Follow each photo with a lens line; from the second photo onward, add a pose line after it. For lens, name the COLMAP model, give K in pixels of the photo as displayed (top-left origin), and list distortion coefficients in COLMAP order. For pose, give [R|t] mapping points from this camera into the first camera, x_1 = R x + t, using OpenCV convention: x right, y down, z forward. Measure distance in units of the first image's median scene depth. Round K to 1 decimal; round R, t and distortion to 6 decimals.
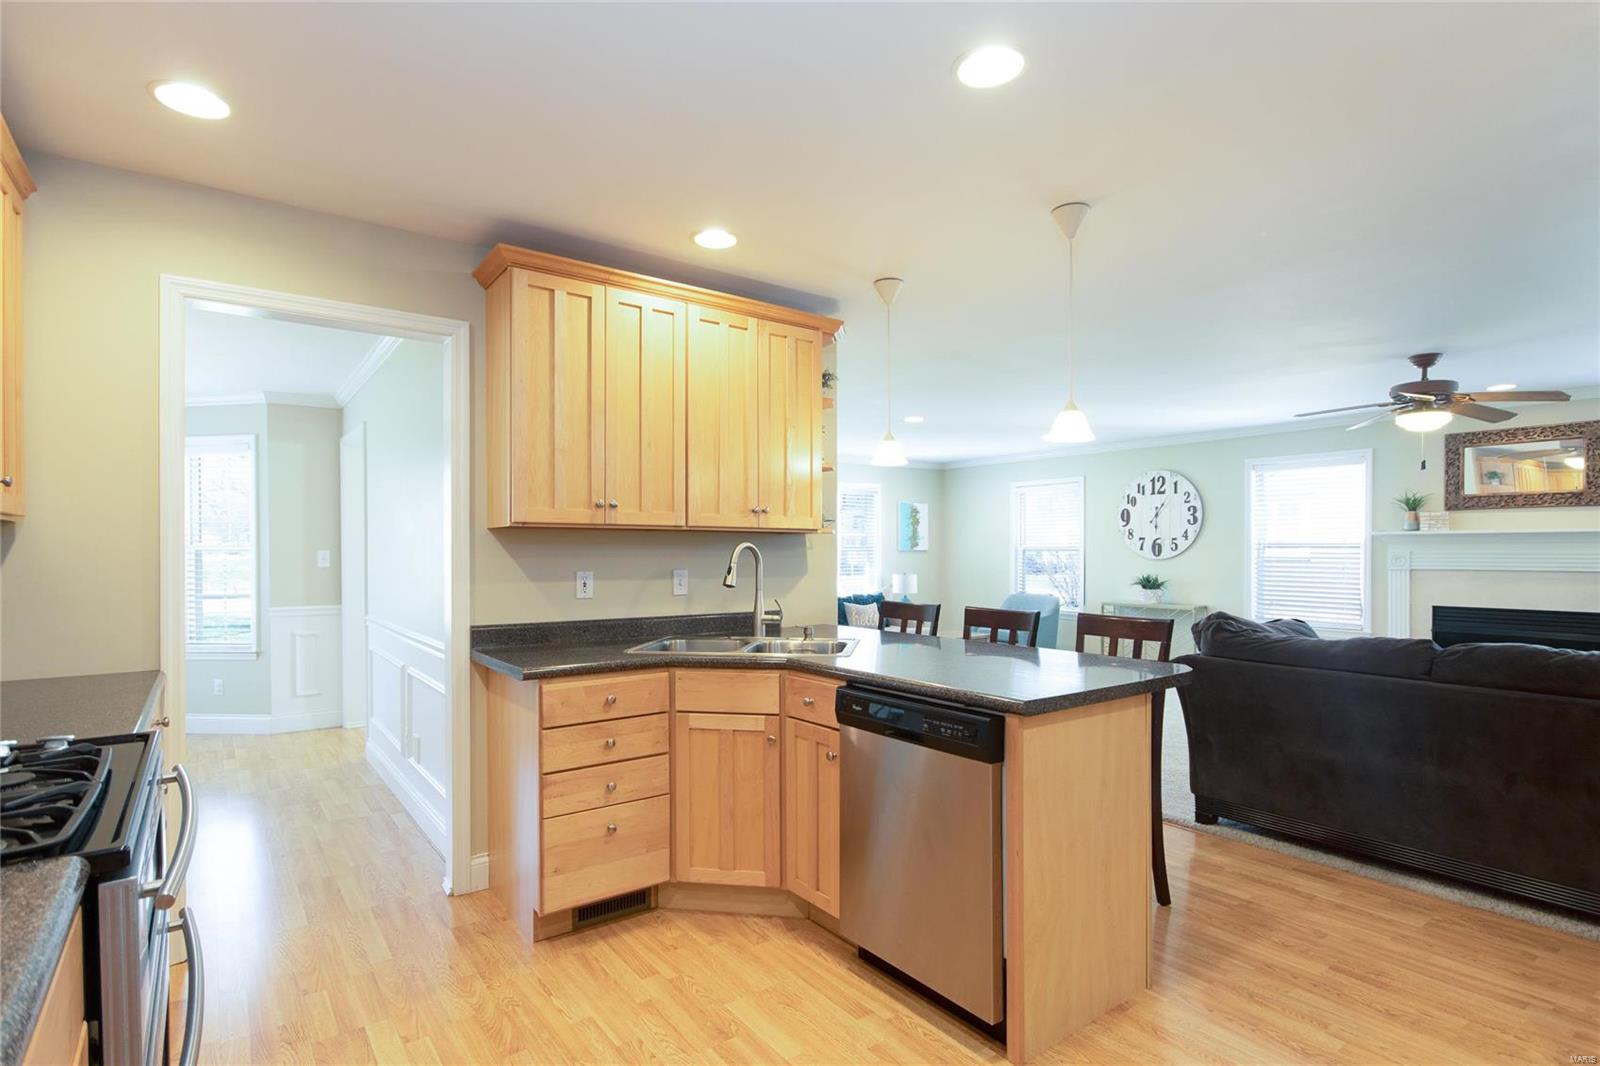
lens RADIAL K [[810.5, 0, 795.2], [0, 810.5, 548.9], [0, 0, 1]] dist [-0.000271, -0.003249]
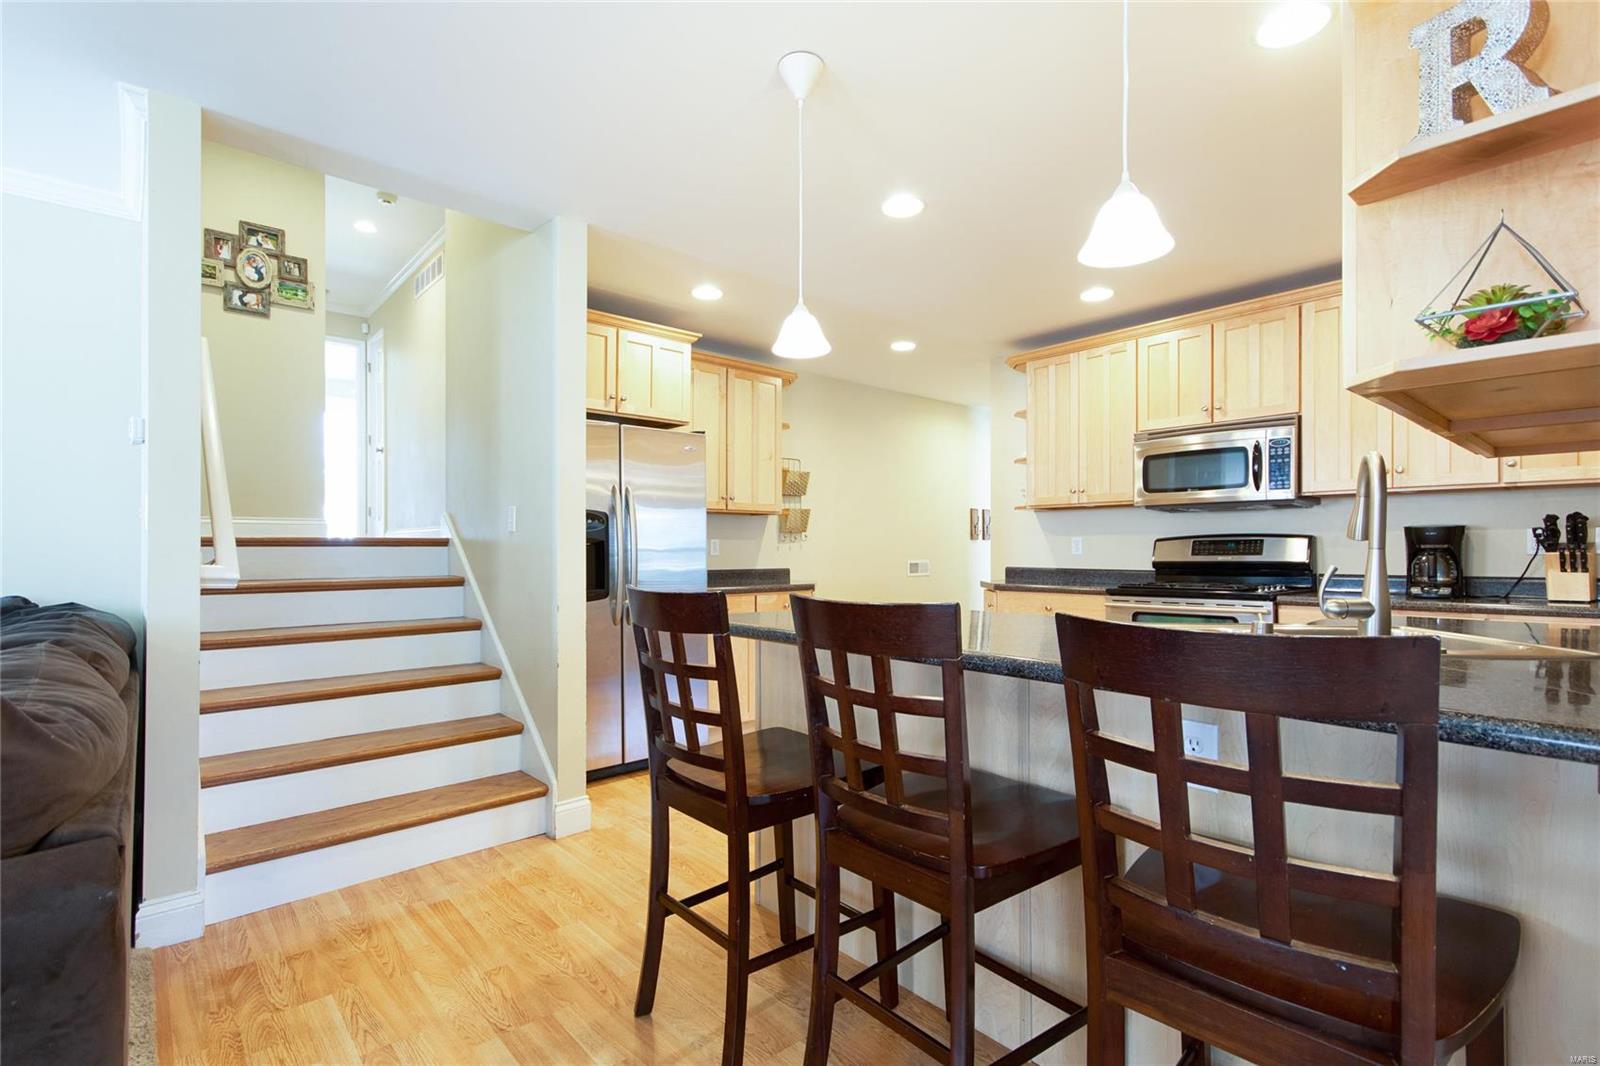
lens RADIAL K [[767.7, 0, 797.5], [0, 767.7, 550.4], [0, 0, 1]] dist [0.005931, 0.000127]
pose [[-0.996599, 0.002907, -0.082351, 0.315169], [0.002994, 0.999995, -0.000938, 0.048649], [0.082348, -0.001181, -0.996603, 1.361215]]
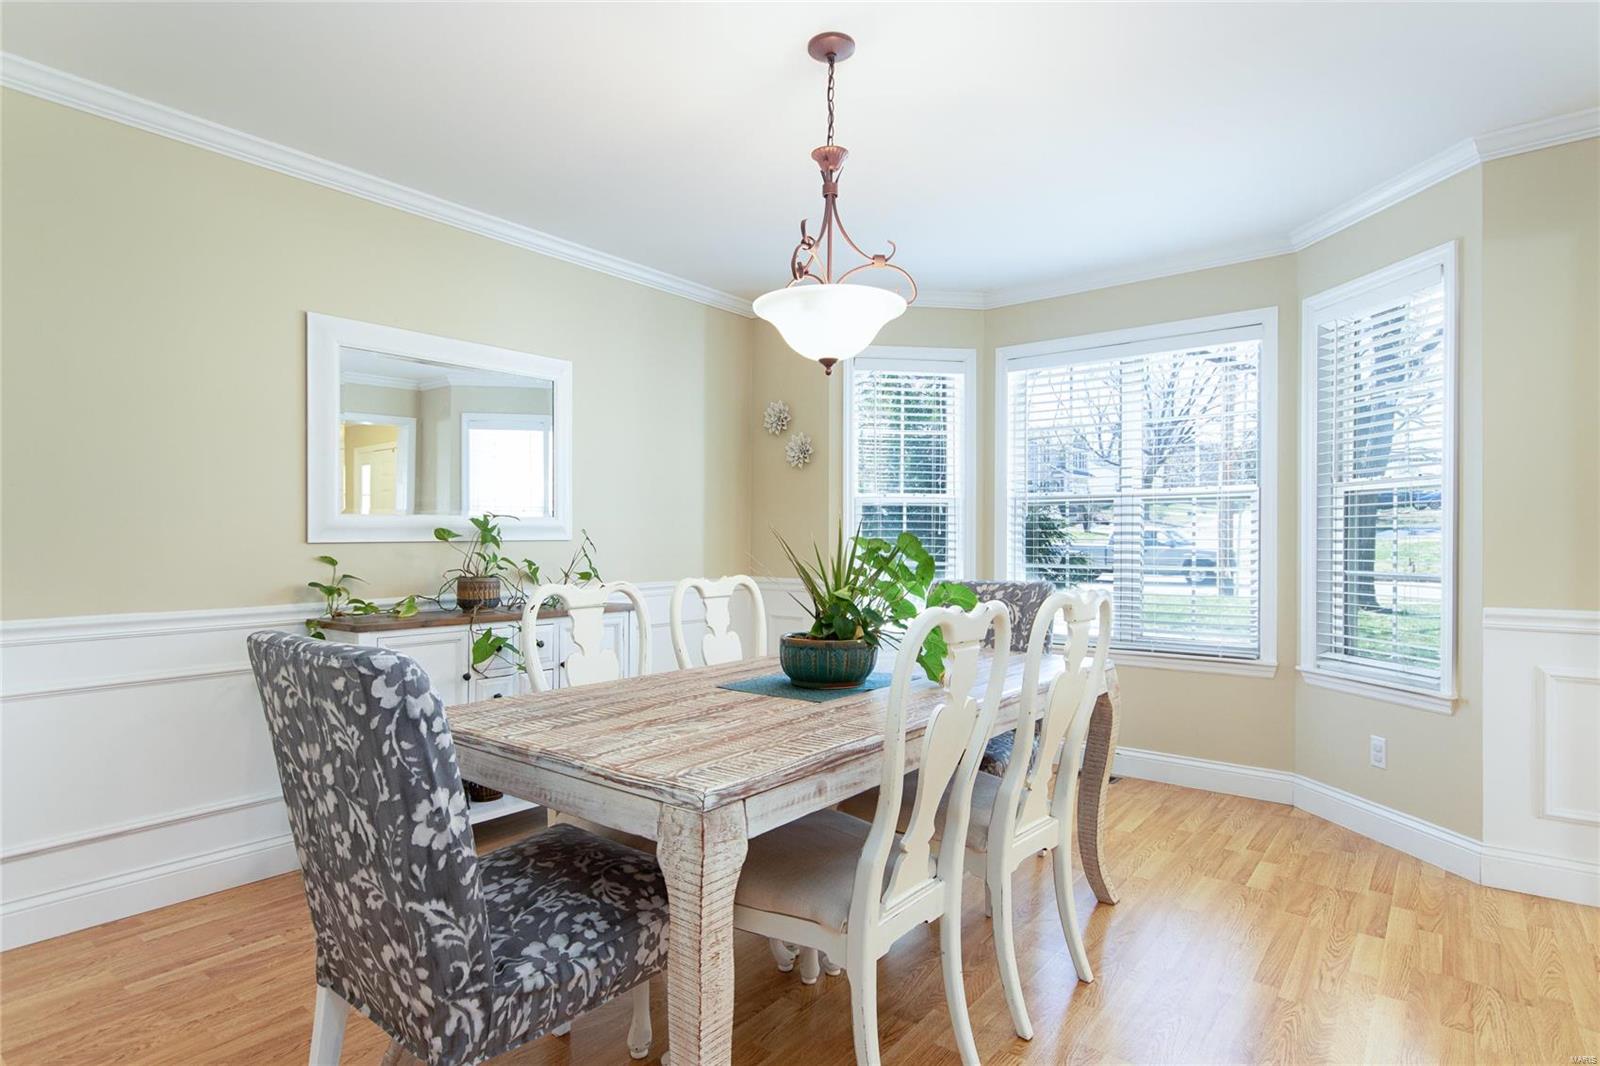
lens RADIAL K [[810.5, 0, 814.5], [0, 810.5, 541.1], [0, 0, 1]] dist [-0.000271, -0.003249]
pose [[0.259761, 0.015469, -0.965549, -0.471283], [-0.001126, 0.999876, 0.015716, 0.042569], [0.965672, -0.002995, 0.259746, 0.794511]]
